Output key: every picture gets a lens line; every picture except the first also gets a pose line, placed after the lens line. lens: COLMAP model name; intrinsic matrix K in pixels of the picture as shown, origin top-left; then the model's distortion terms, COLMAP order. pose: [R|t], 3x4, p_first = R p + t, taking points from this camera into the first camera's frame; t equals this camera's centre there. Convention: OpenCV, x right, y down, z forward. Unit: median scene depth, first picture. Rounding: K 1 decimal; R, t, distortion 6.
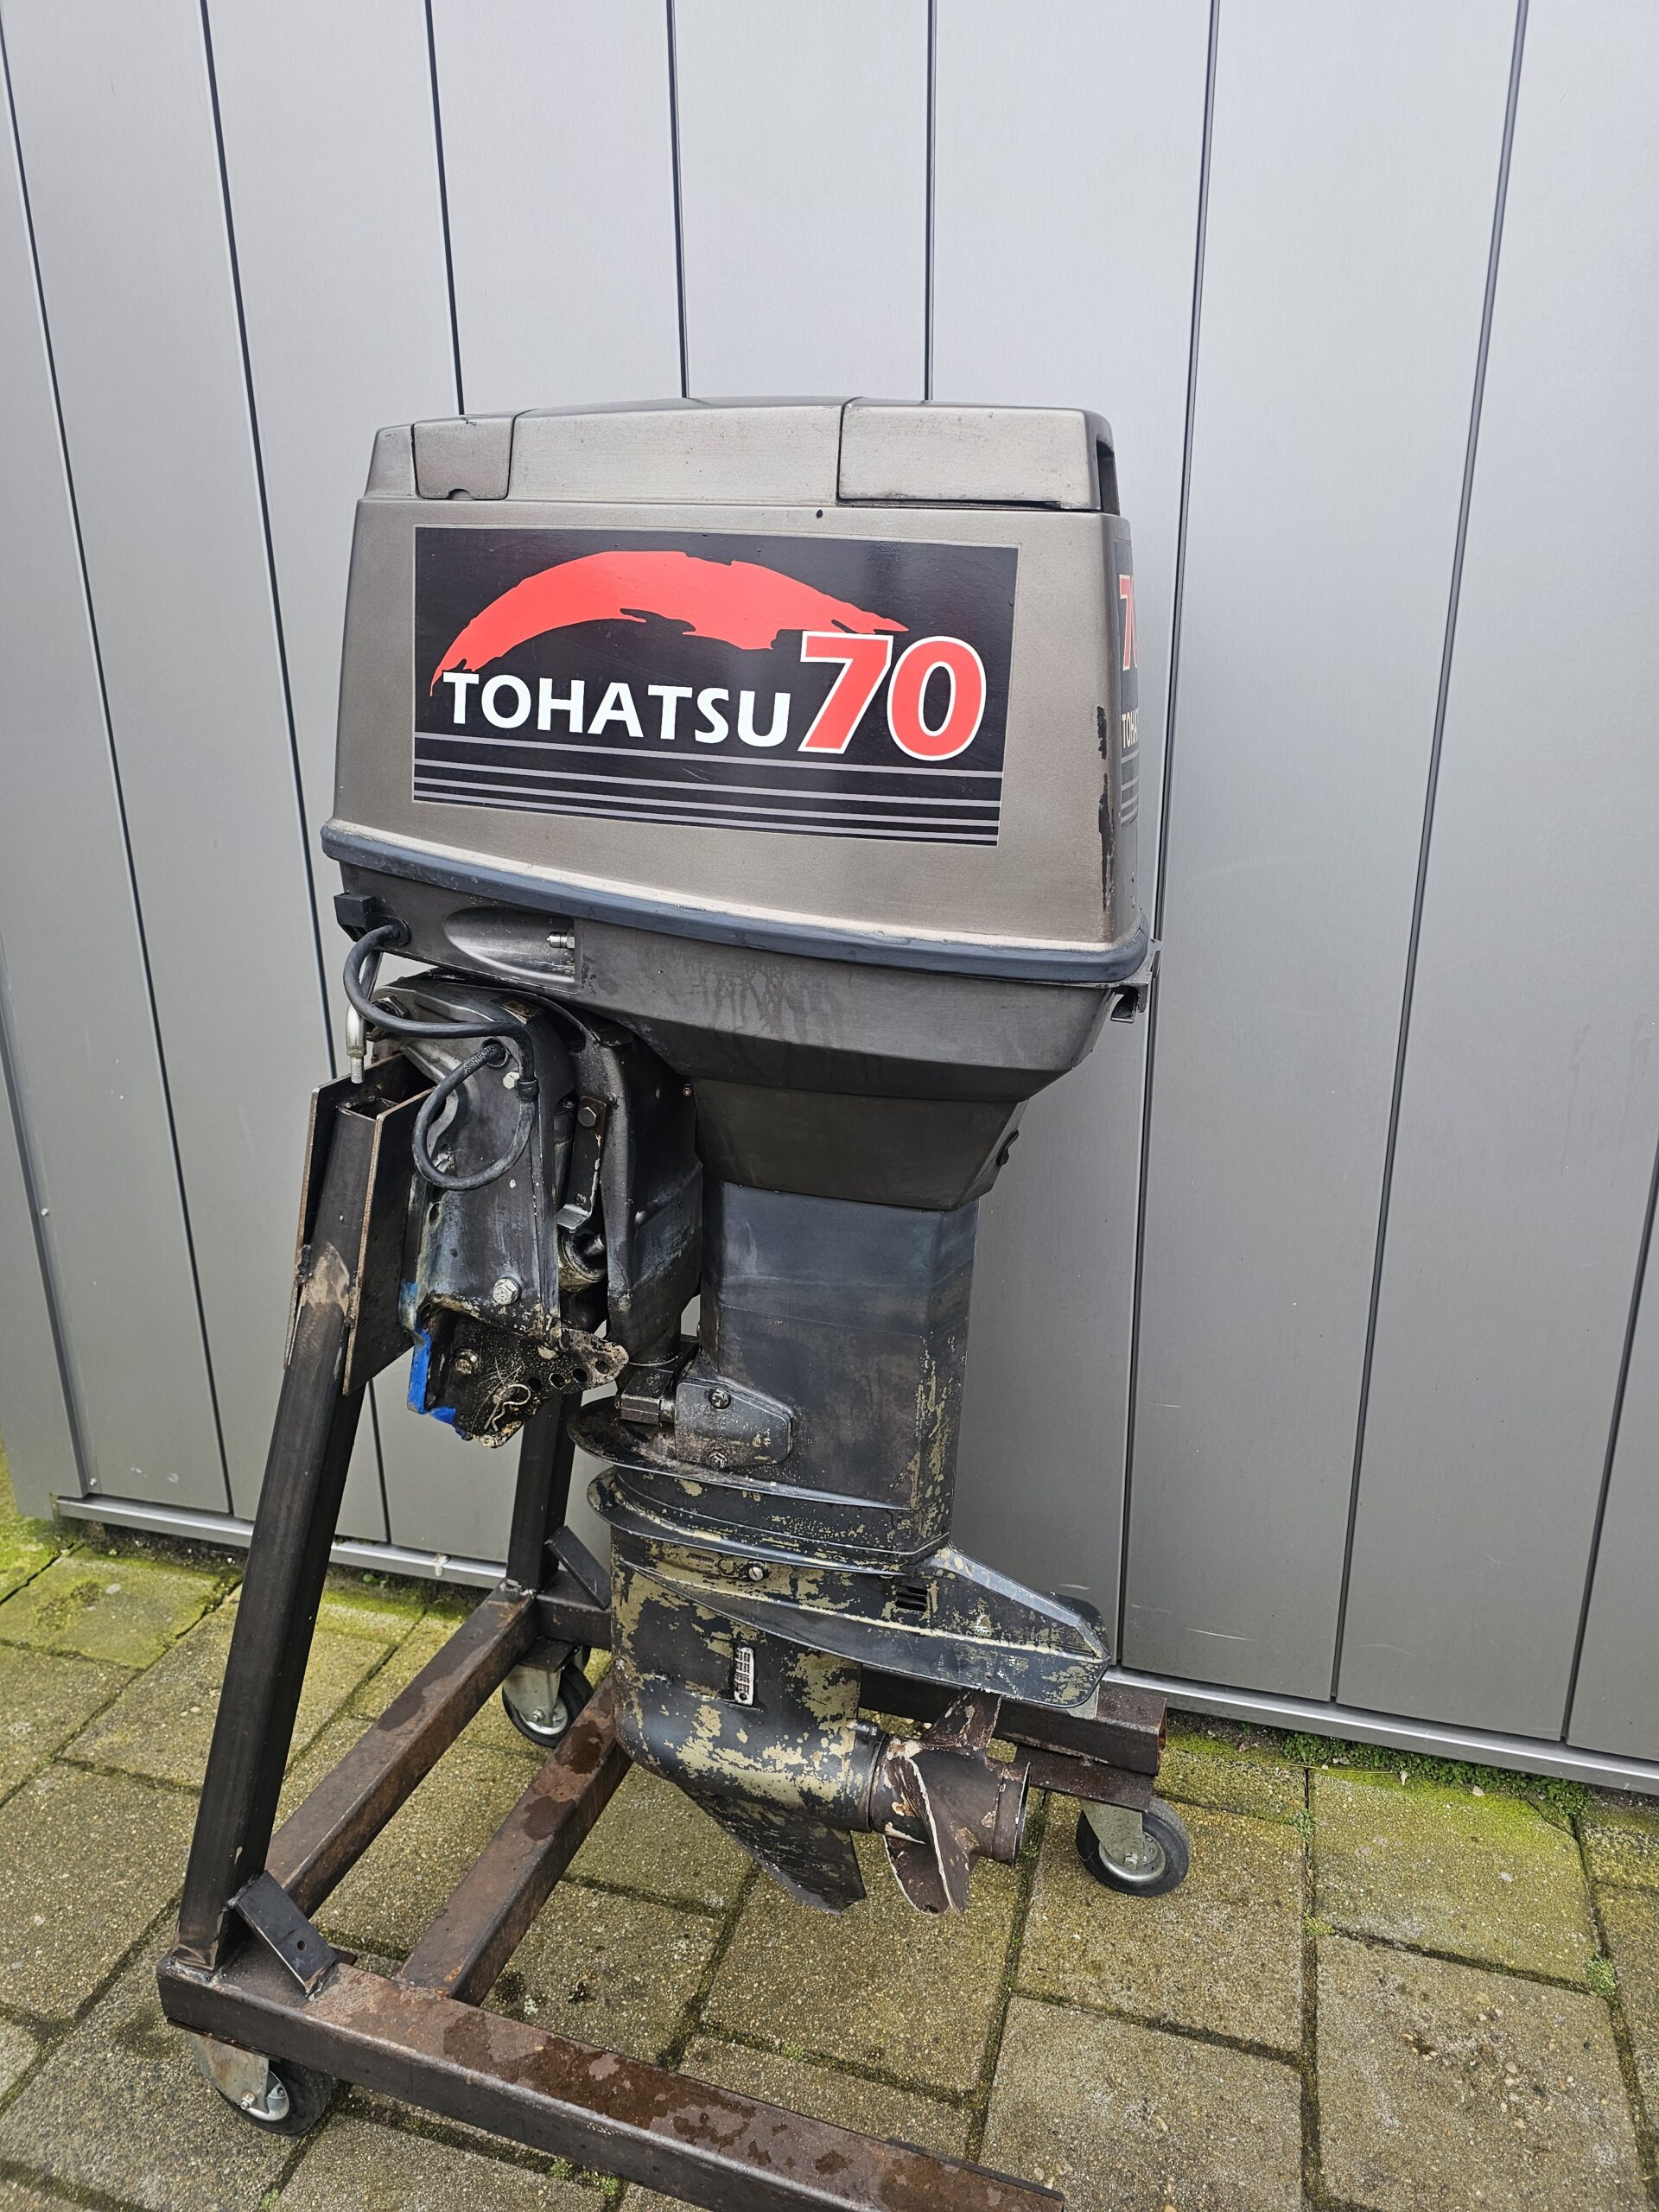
lens RADIAL K [[1608.0, 0, 829.5], [0, 1608.0, 1106.0], [0, 0, 1]] dist [0.002070, -0.001262]
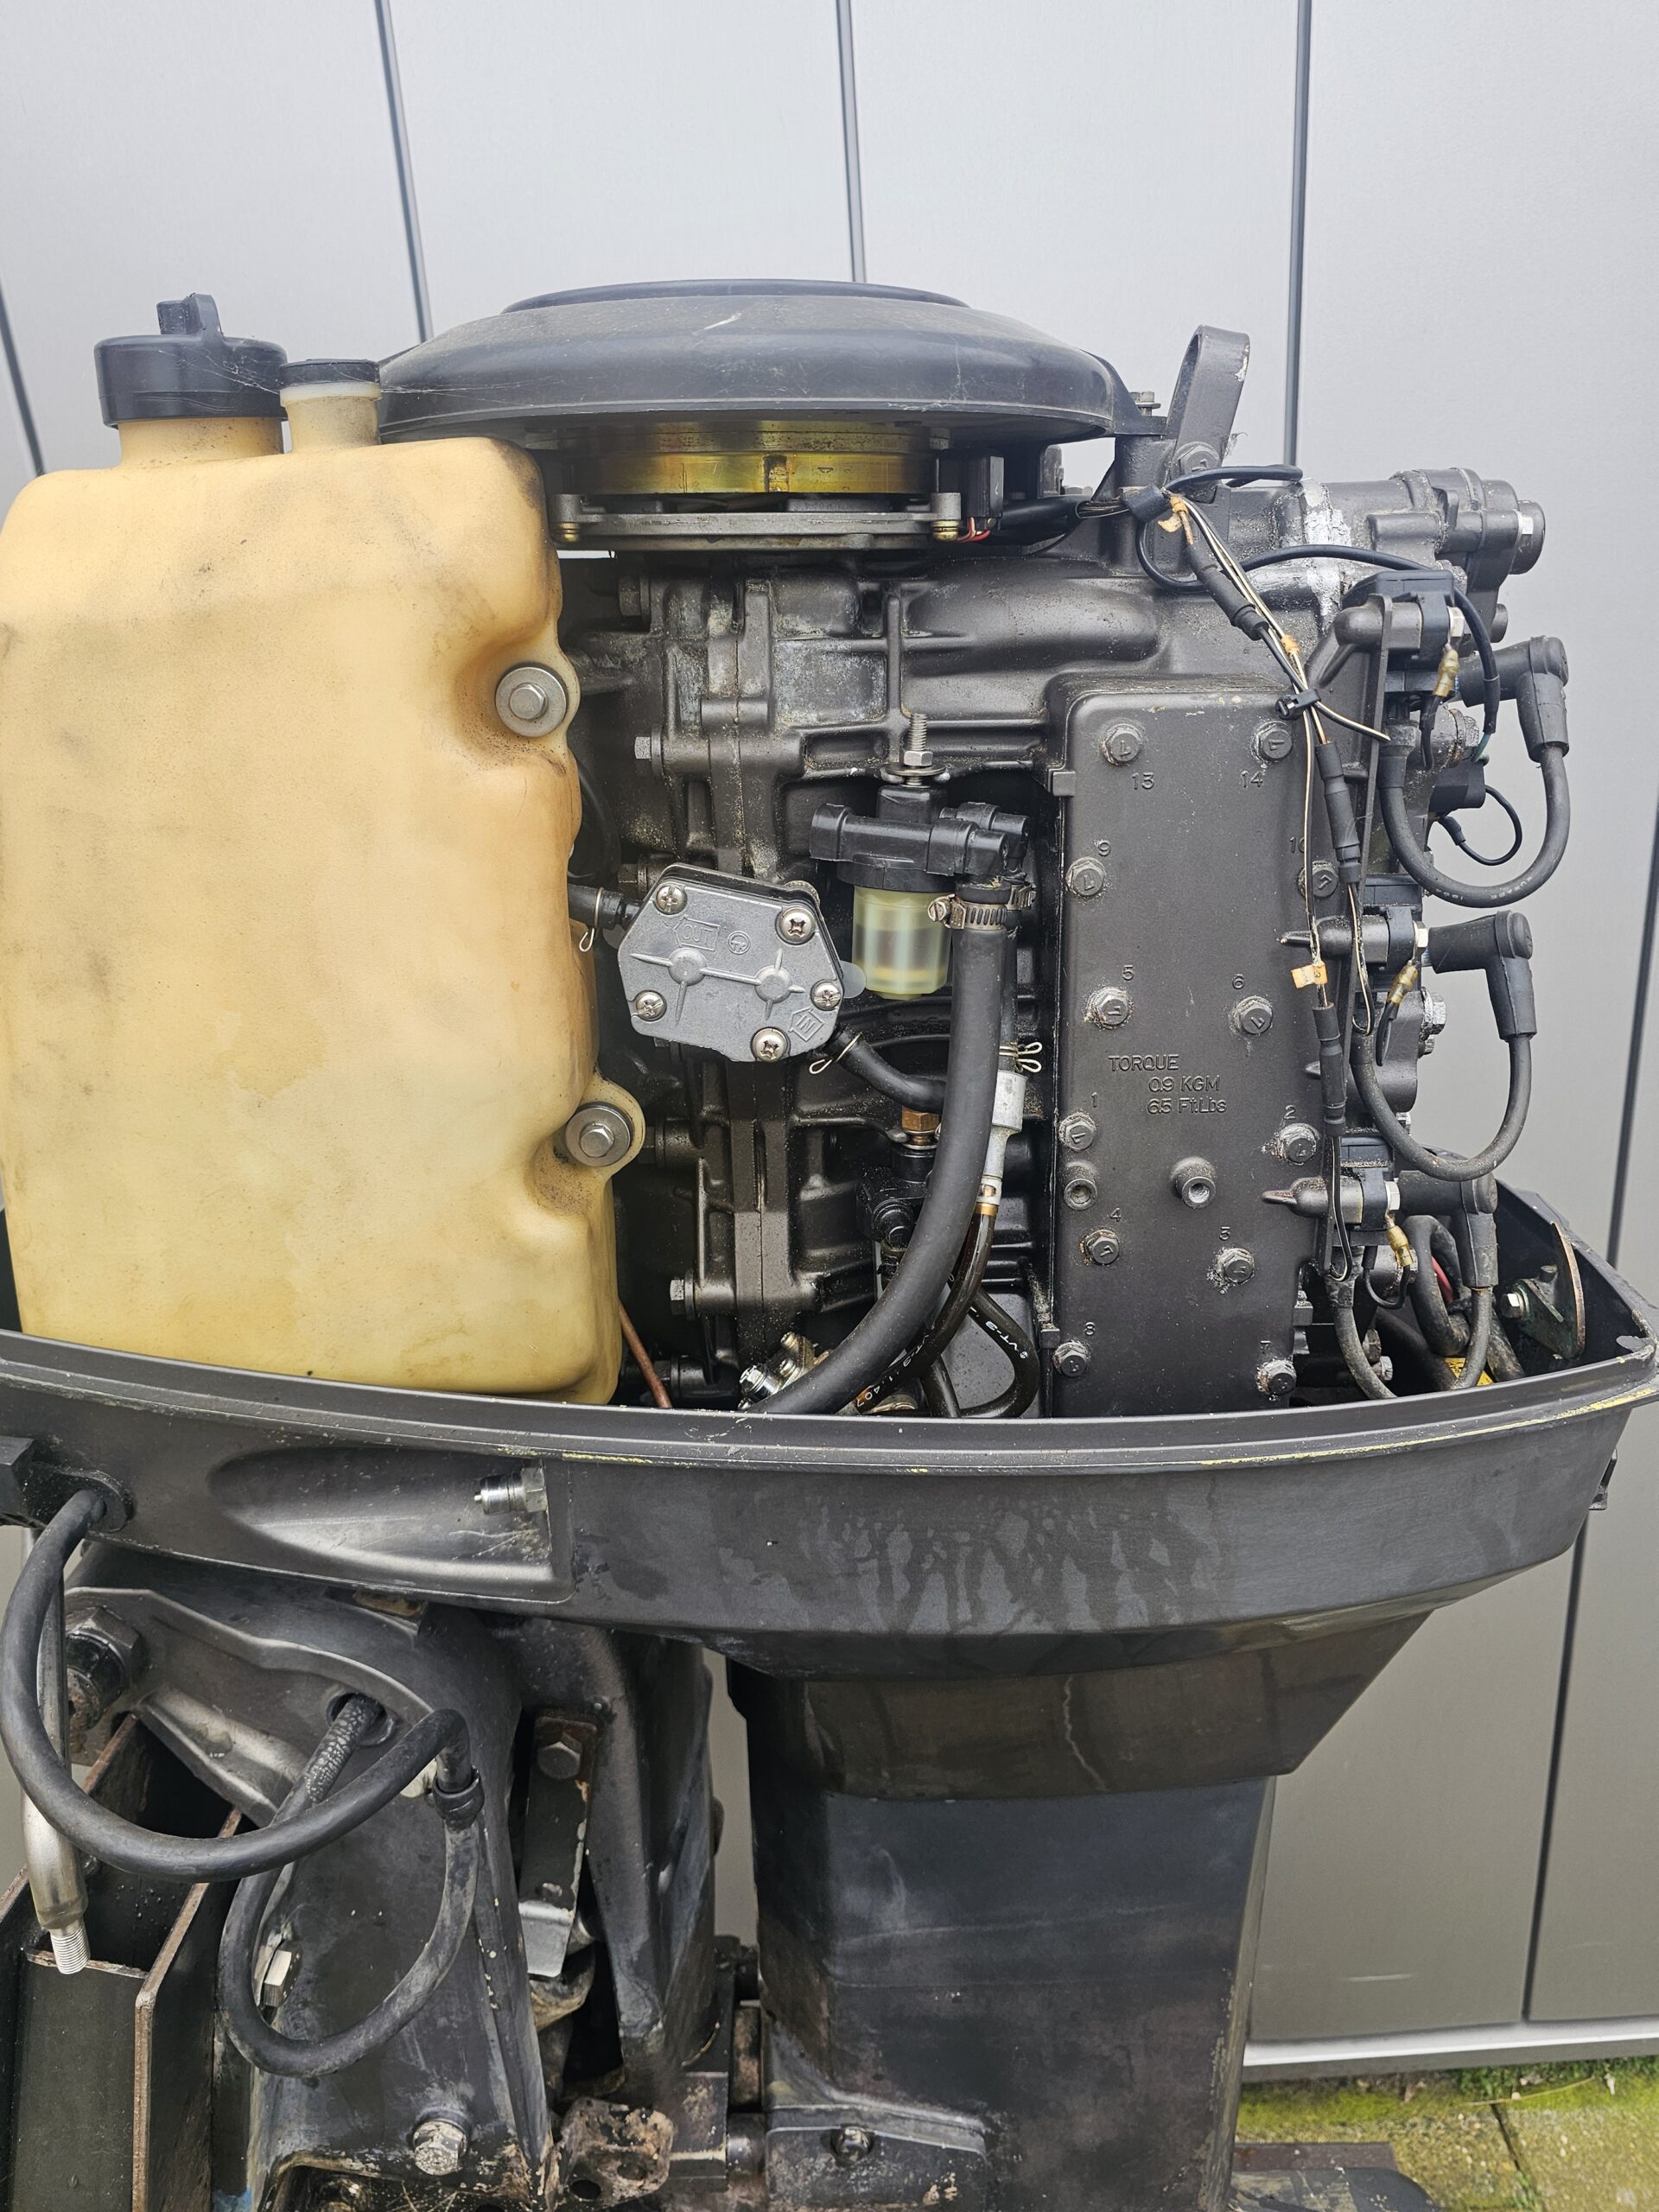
lens RADIAL K [[1608.0, 0, 829.5], [0, 1608.0, 1106.0], [0, 0, 1]] dist [0.002070, -0.001262]
pose [[0.952898, -0.164861, 0.254569, -0.156191], [0.155708, 0.986223, 0.055842, -0.190254], [-0.260268, -0.013574, 0.965441, 0.494797]]
